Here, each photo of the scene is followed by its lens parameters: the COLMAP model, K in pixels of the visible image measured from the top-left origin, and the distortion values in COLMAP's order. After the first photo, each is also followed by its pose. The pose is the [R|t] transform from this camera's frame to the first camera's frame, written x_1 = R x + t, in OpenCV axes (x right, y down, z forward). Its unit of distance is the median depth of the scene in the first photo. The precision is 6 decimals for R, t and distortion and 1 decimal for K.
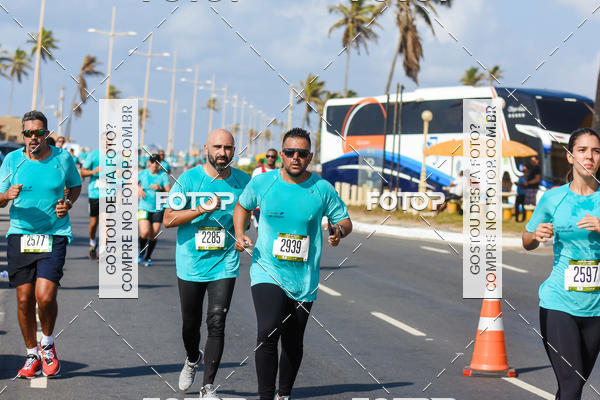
lens RADIAL K [[1560.0, 0, 300.5], [0, 1560.0, 198.9], [0, 0, 1]] dist [-0.074397, -0.746470]
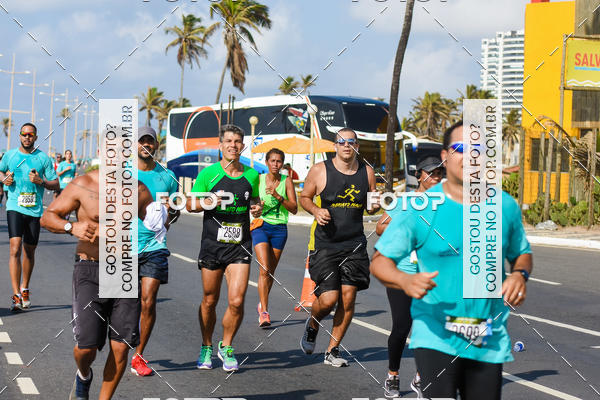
lens RADIAL K [[2550.5, 0, 299.8], [0, 2550.5, 200.0], [0, 0, 1]] dist [-0.070413, -7.441370]
pose [[0.991223, -0.028571, 0.129079, -0.136037], [0.029372, 0.999559, -0.004305, 0.017584], [-0.128899, 0.008059, 0.991625, -0.937591]]
